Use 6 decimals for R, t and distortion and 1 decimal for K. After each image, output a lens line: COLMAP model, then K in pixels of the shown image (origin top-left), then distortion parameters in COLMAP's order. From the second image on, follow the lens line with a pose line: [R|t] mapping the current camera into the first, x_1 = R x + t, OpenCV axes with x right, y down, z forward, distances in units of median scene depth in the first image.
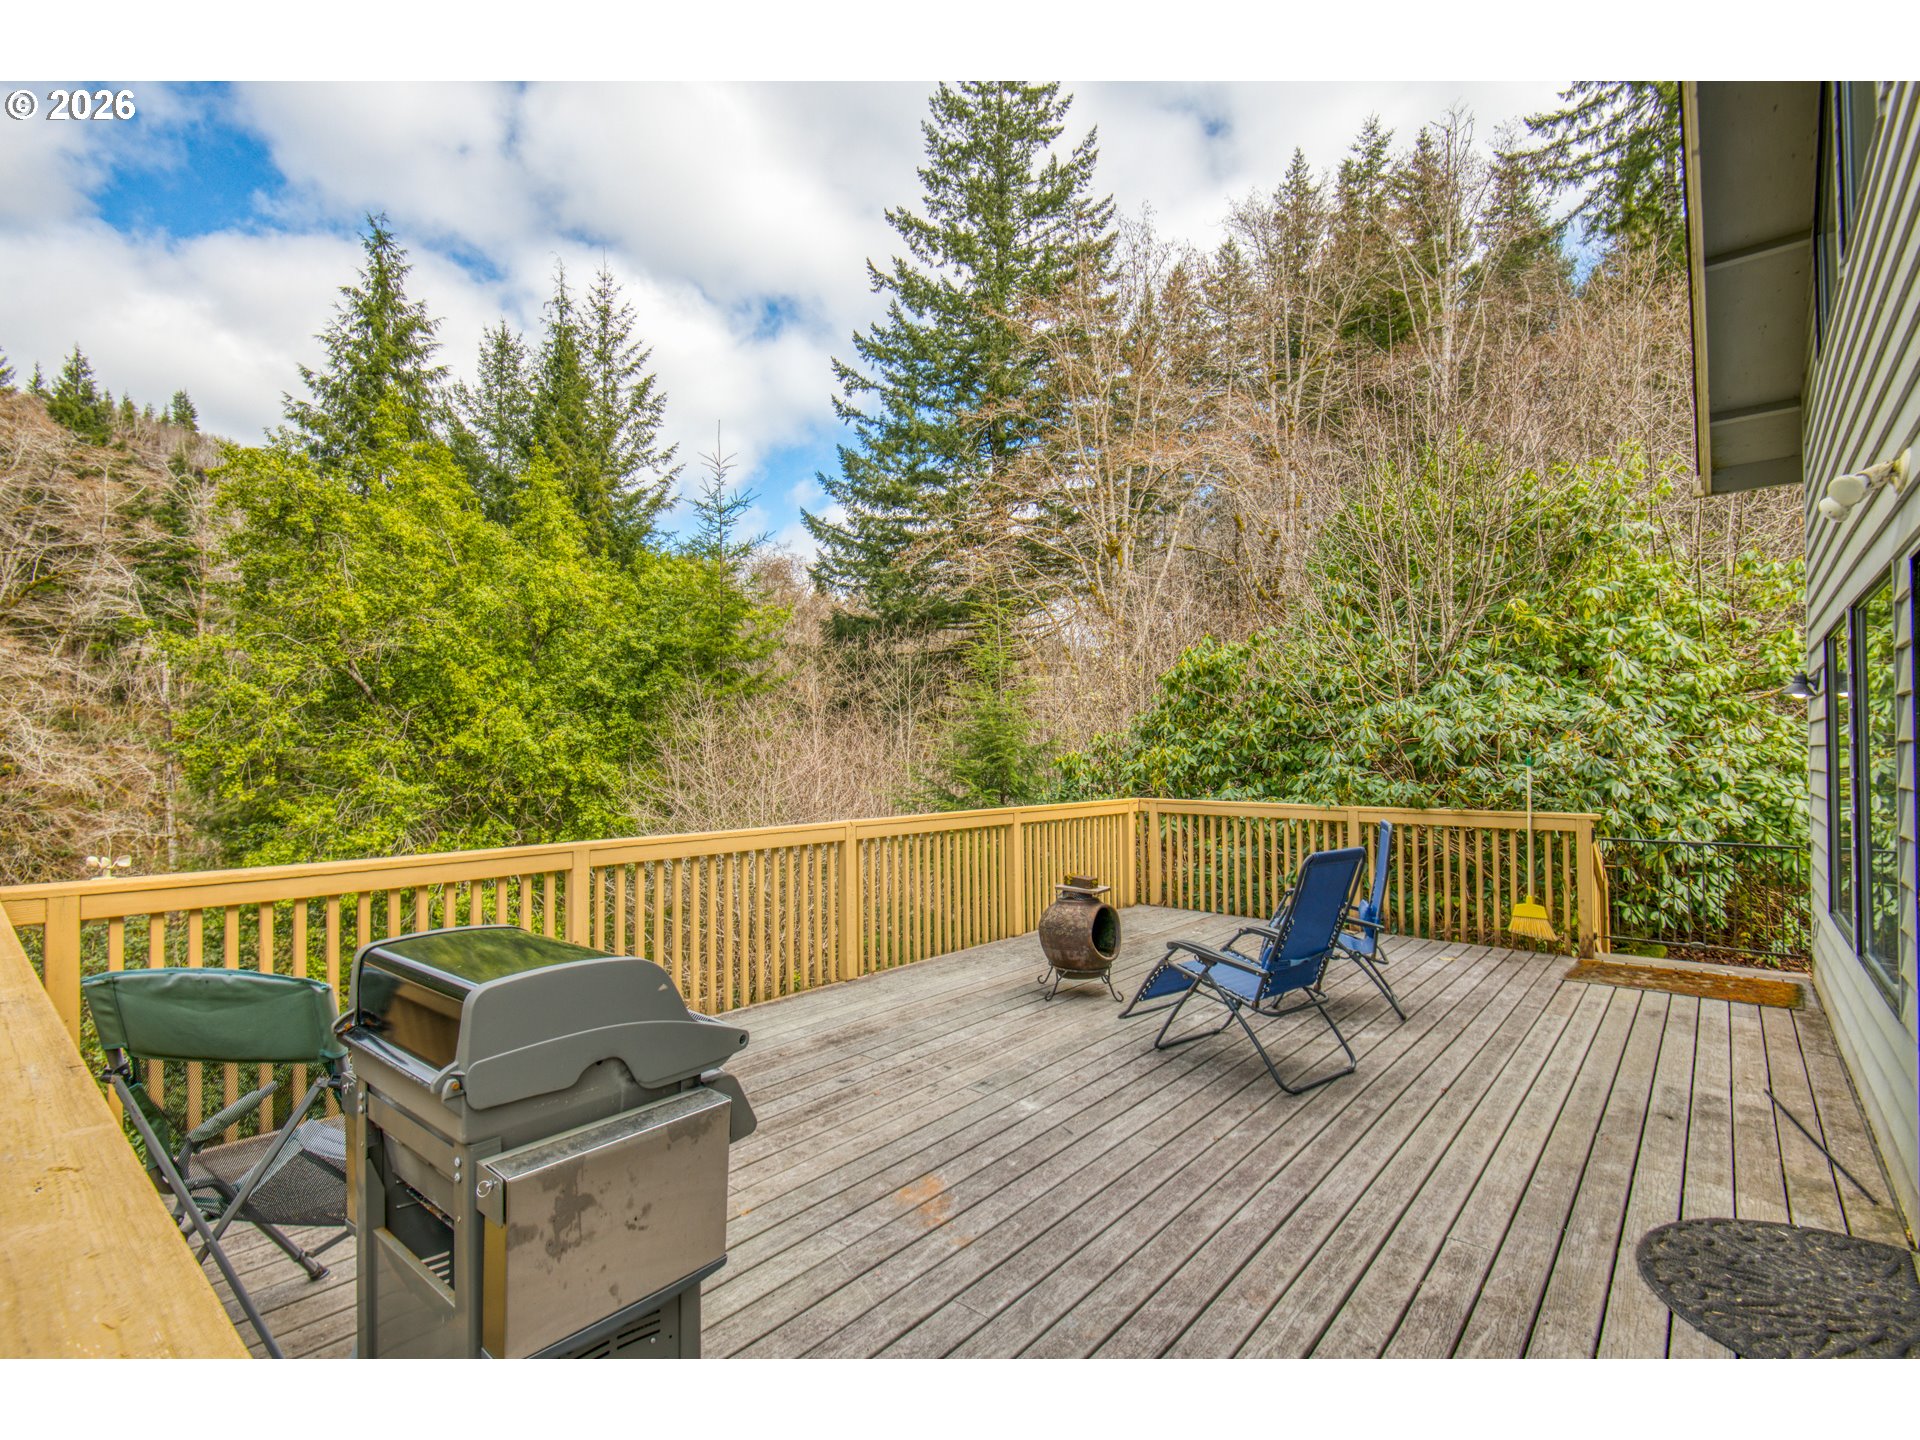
lens RADIAL K [[902.8, 0, 967.9], [0, 902.8, 743.8], [0, 0, 1]] dist [0.007133, -0.013675]
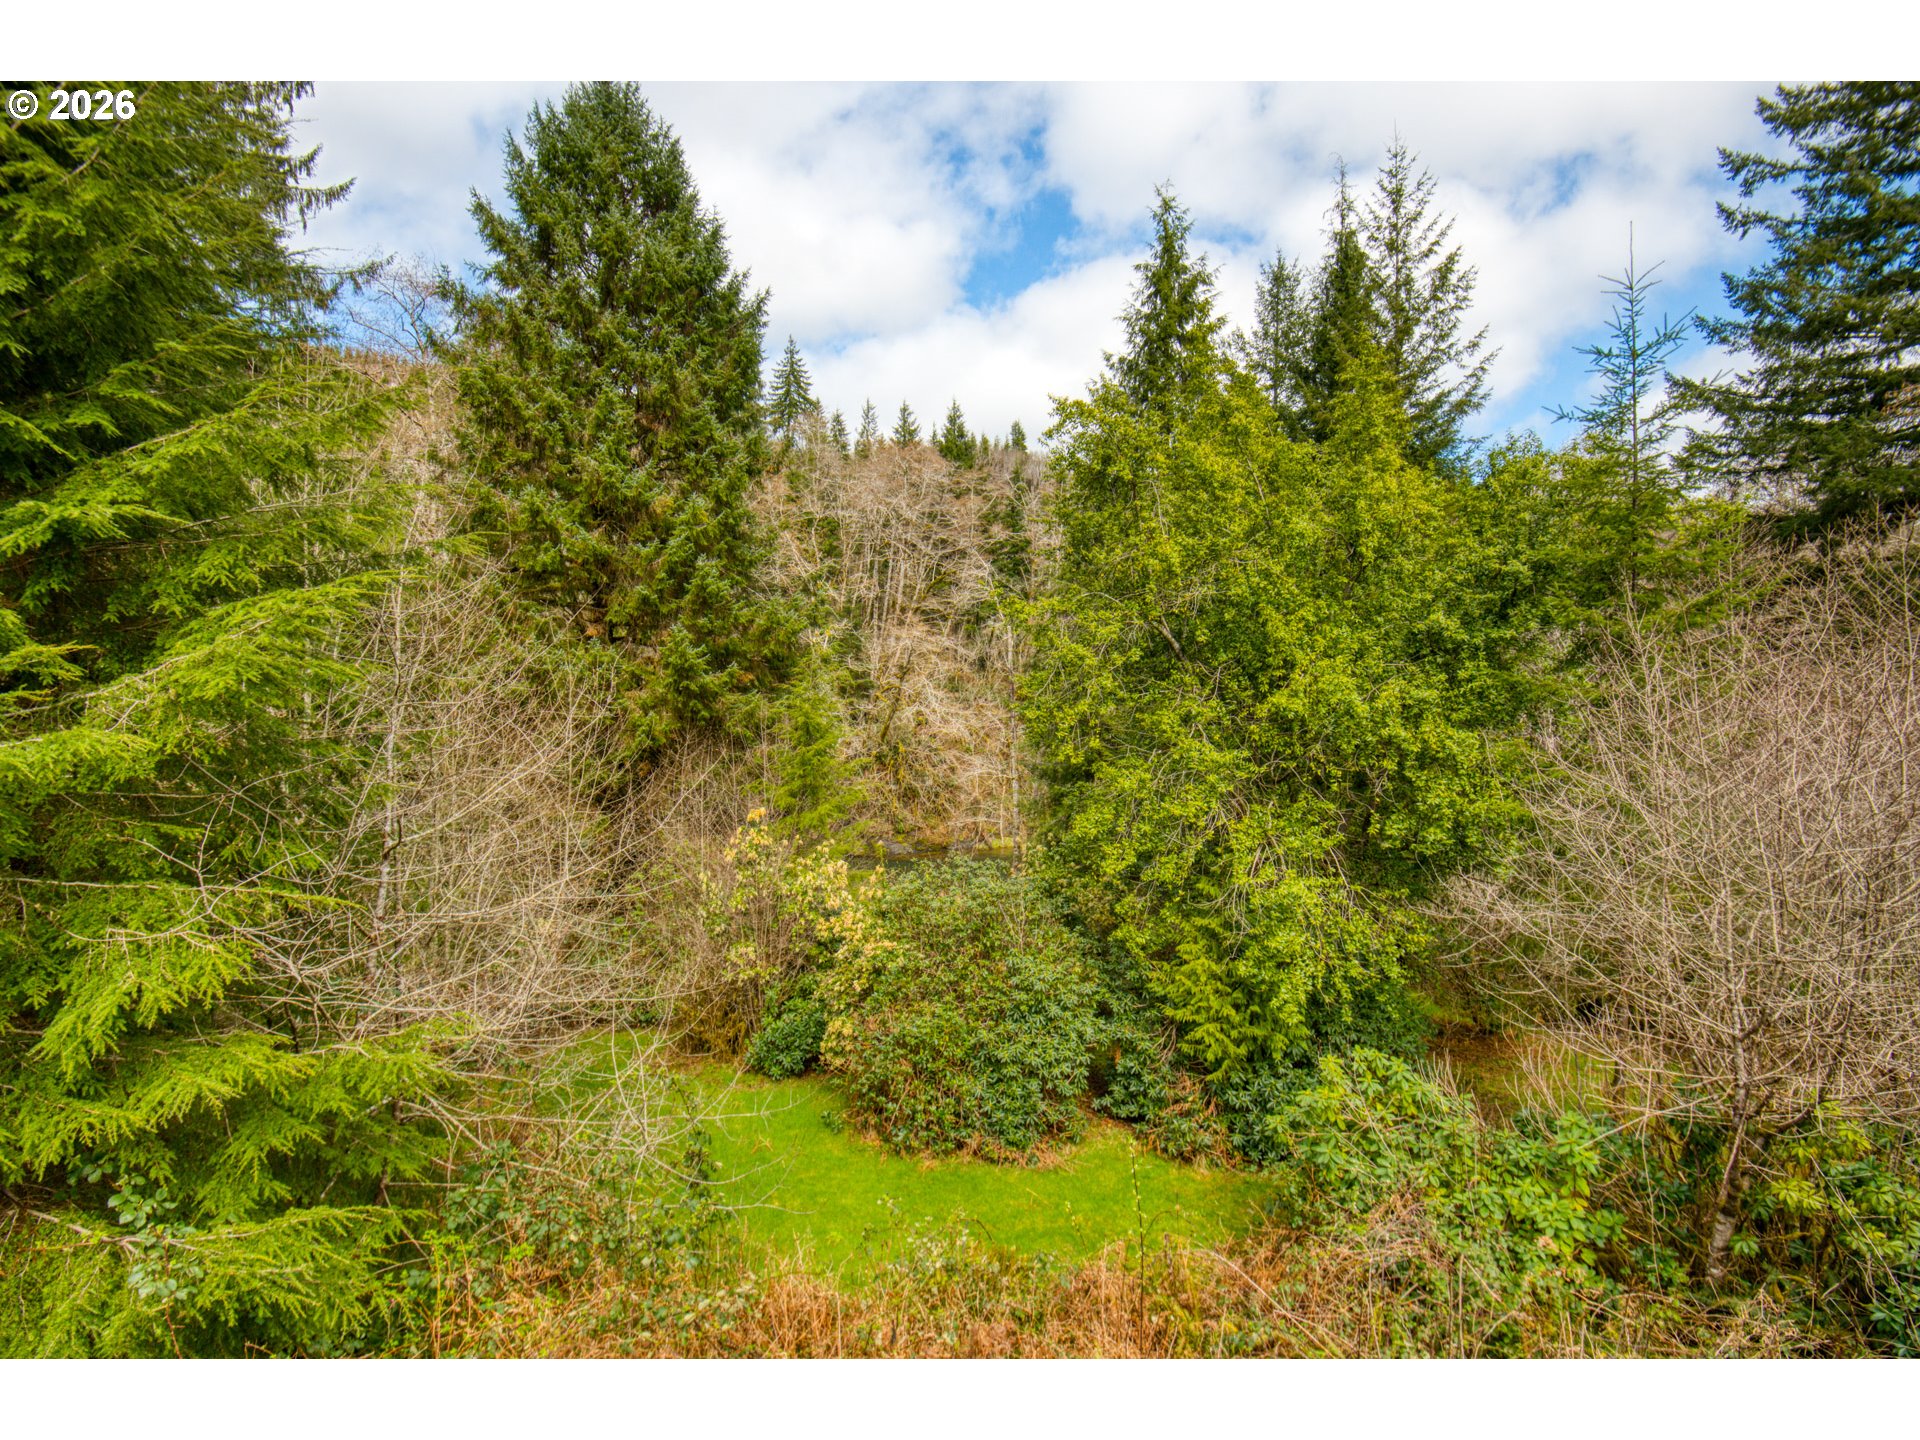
lens RADIAL K [[928.4, 0, 947.4], [0, 928.4, 728.8], [0, 0, 1]] dist [0.000864, -0.033204]
pose [[0.700537, 0.015758, -0.713442, -0.072816], [0.007626, 0.999534, 0.029565, -0.002295], [0.713575, -0.026152, 0.700091, 0.078850]]
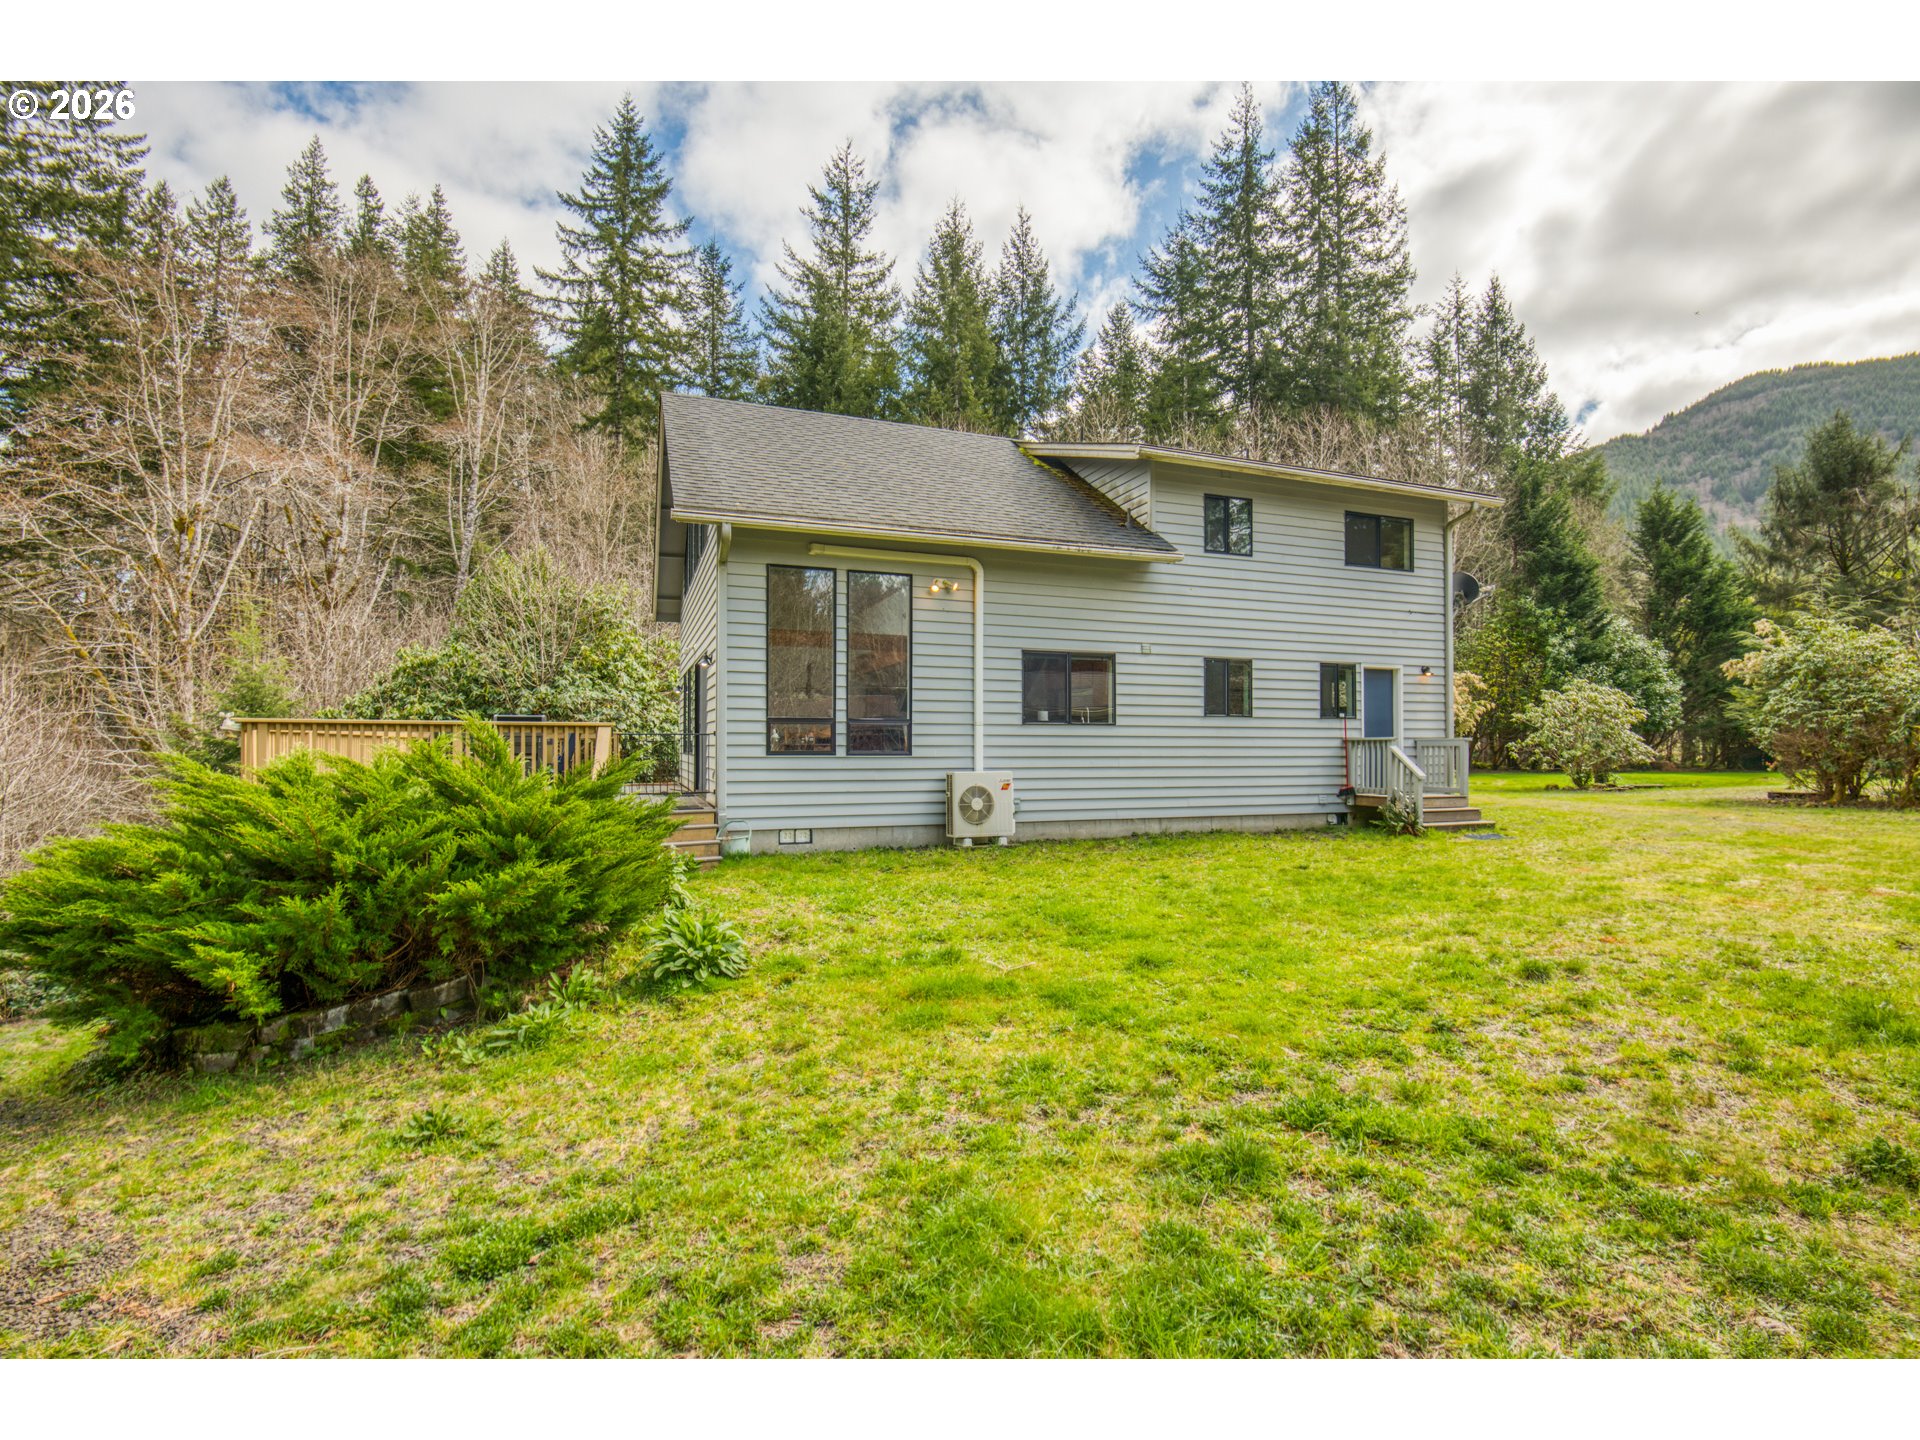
lens RADIAL K [[923.1, 0, 958.6], [0, 923.1, 752.3], [0, 0, 1]] dist [-0.076703, -0.000212]
pose [[0.499582, -0.005215, 0.866251, -0.190672], [-0.012398, 0.999836, 0.013170, 0.014148], [-0.866178, -0.017319, 0.499436, -0.204095]]
